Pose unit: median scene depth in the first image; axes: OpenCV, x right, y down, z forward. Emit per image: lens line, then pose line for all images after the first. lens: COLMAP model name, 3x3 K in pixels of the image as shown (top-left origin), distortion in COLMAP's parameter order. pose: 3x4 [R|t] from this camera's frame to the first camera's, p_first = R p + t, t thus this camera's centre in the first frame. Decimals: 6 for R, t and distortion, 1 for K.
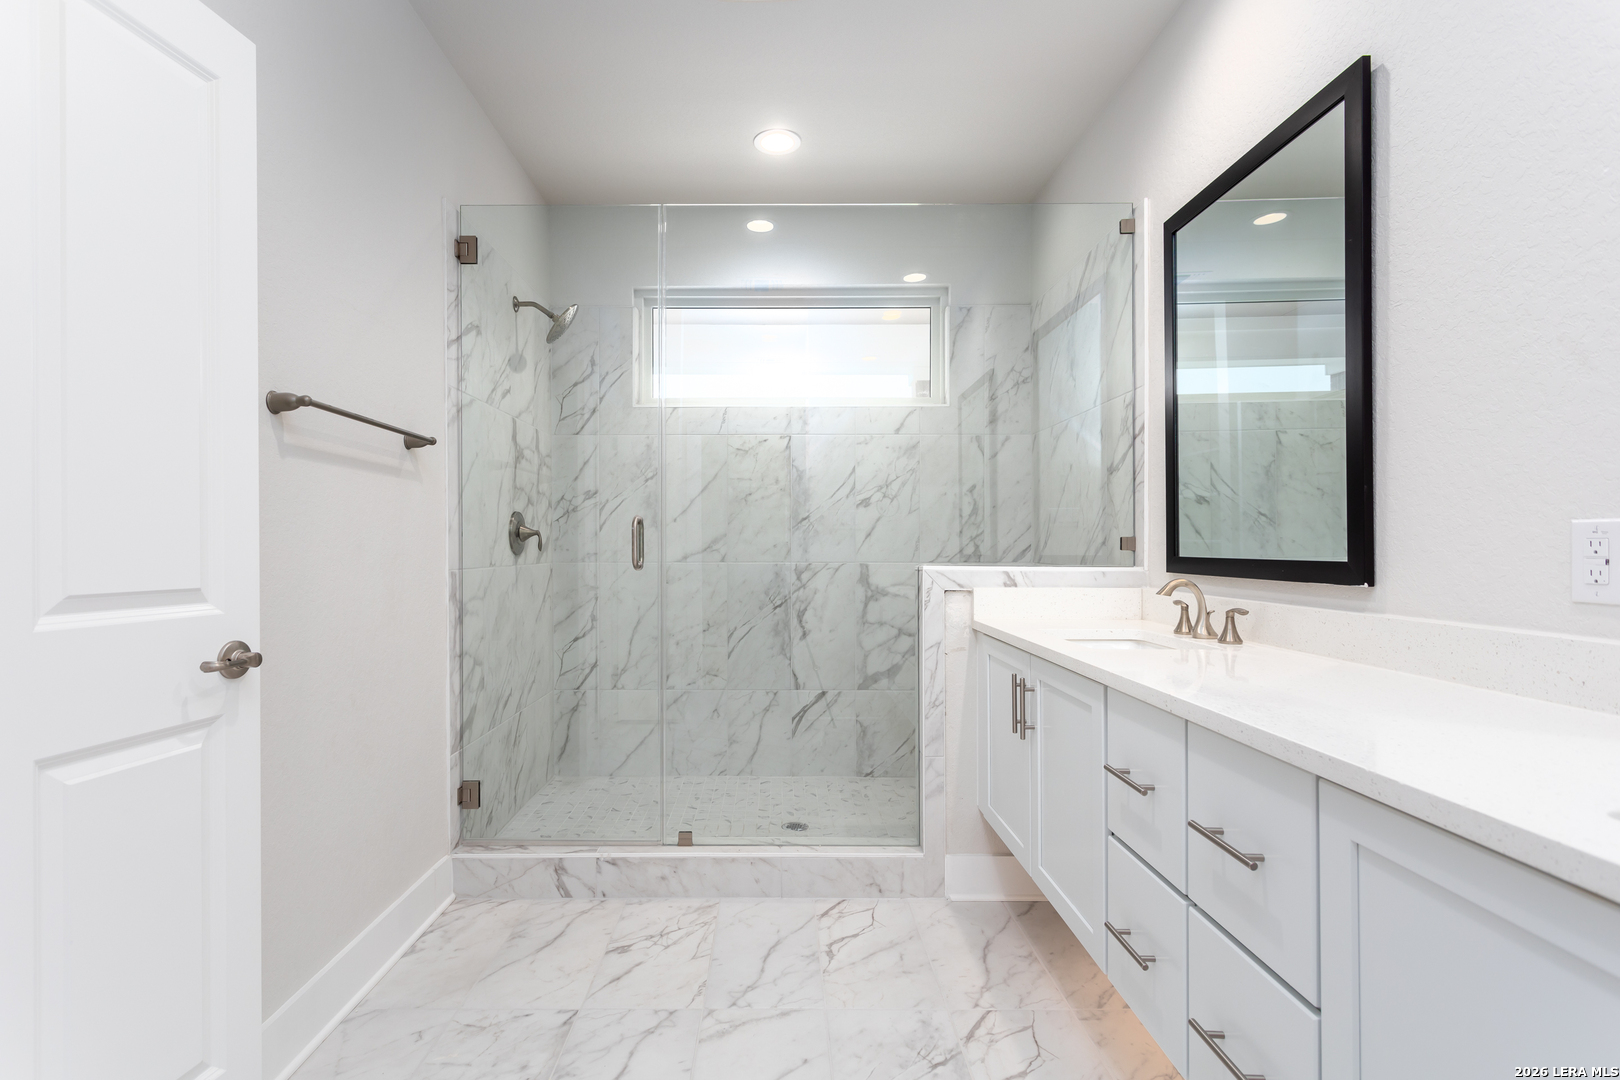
lens RADIAL K [[797.4, 0, 808.3], [0, 797.4, 561.3], [0, 0, 1]] dist [0.000709, 0.000576]
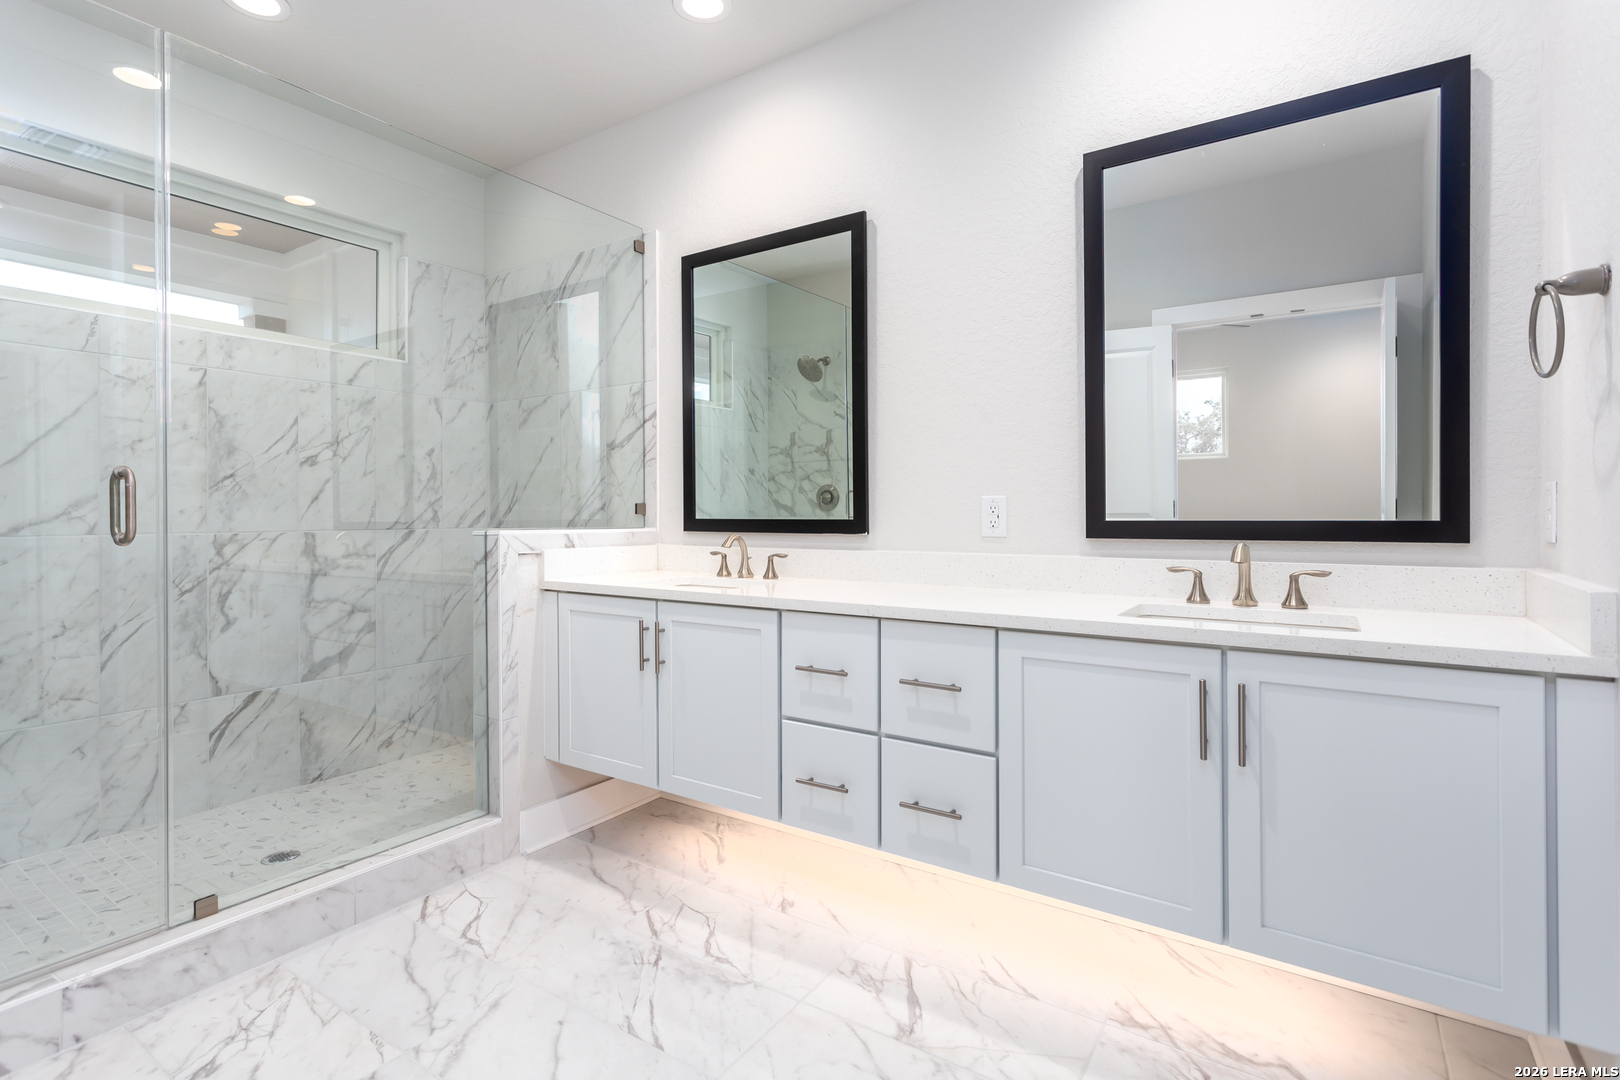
lens RADIAL K [[776.0, 0, 802.8], [0, 776.0, 532.3], [0, 0, 1]] dist [0.001121, -0.000210]
pose [[0.555153, -0.022353, 0.831448, -0.436447], [0.019171, 0.999717, 0.014076, 0.001538], [-0.831527, 0.008125, 0.555424, 0.138046]]
